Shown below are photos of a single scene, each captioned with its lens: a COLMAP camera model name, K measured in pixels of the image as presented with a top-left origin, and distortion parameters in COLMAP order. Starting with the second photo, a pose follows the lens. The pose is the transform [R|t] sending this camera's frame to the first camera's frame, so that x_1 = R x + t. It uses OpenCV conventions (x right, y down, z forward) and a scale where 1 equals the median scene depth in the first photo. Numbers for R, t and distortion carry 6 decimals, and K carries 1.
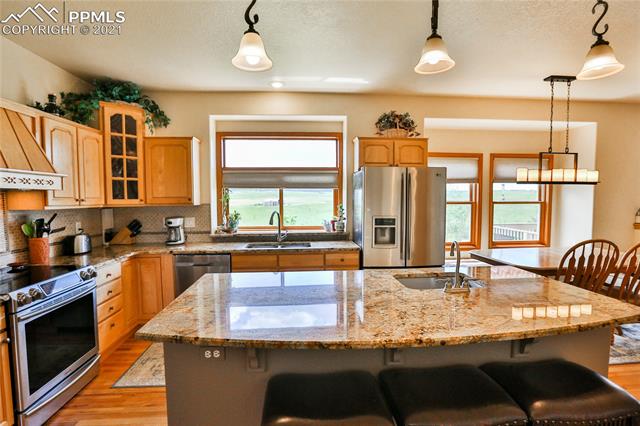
lens RADIAL K [[323.3, 0, 320.0], [0, 323.3, 213.0], [0, 0, 1]] dist [0.000402, 0.000661]
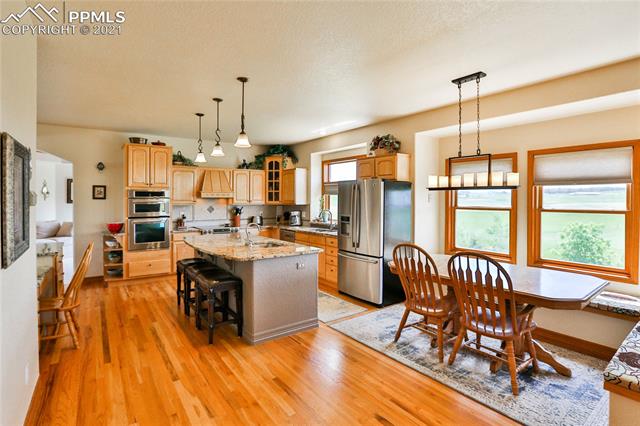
lens RADIAL K [[316.8, 0, 319.9], [0, 316.8, 199.8], [0, 0, 1]] dist [0.001001, 0.000303]
pose [[0.534274, 0.007584, -0.845278, 1.289855], [-0.048496, 0.998588, -0.021693, -0.020121], [0.843919, 0.052583, 0.533887, 0.159147]]
